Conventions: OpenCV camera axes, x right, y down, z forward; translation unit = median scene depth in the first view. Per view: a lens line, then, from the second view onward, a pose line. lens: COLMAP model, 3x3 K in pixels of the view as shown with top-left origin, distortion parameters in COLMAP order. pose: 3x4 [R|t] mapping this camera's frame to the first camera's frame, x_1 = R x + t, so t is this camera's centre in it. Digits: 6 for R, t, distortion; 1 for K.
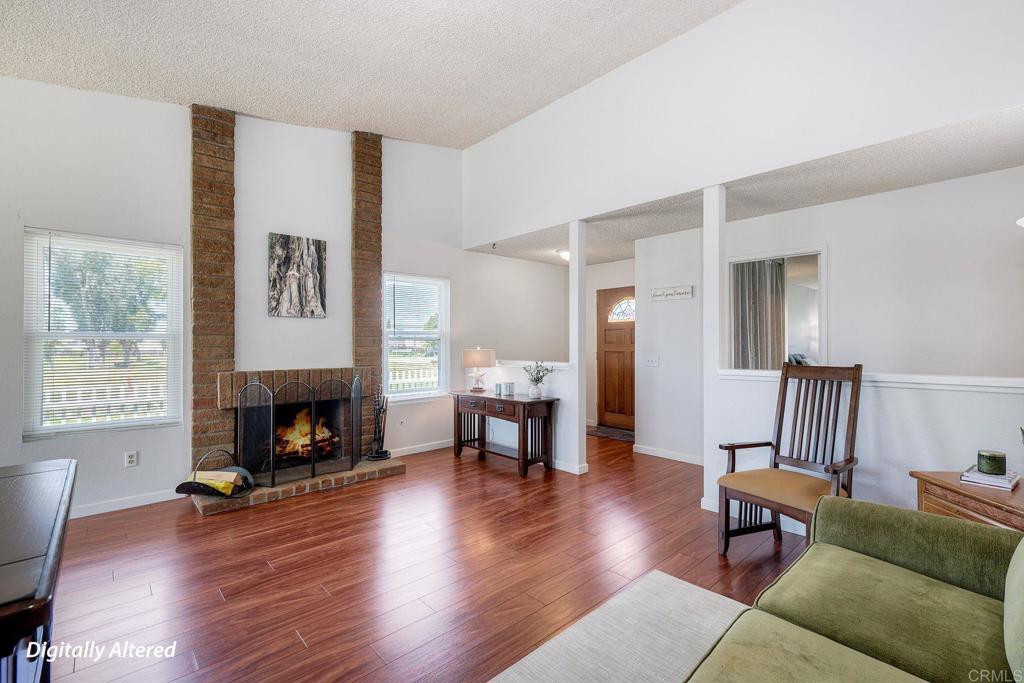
lens RADIAL K [[448.6, 0, 512.6], [0, 448.6, 341.7], [0, 0, 1]] dist [0.003316, 0.000170]
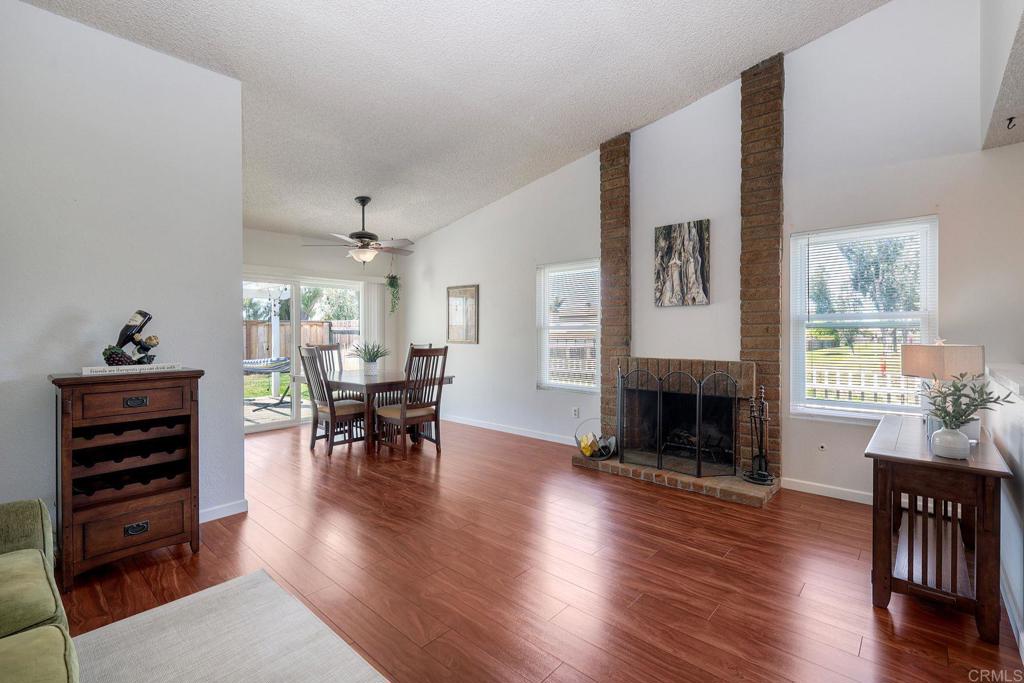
lens RADIAL K [[448.6, 0, 513.2], [0, 448.6, 335.2], [0, 0, 1]] dist [0.003316, 0.000170]
pose [[0.099723, 0.008653, -0.994978, 0.462183], [0.004069, 0.999950, 0.009104, -0.000856], [0.995007, -0.004956, 0.099683, 0.543483]]
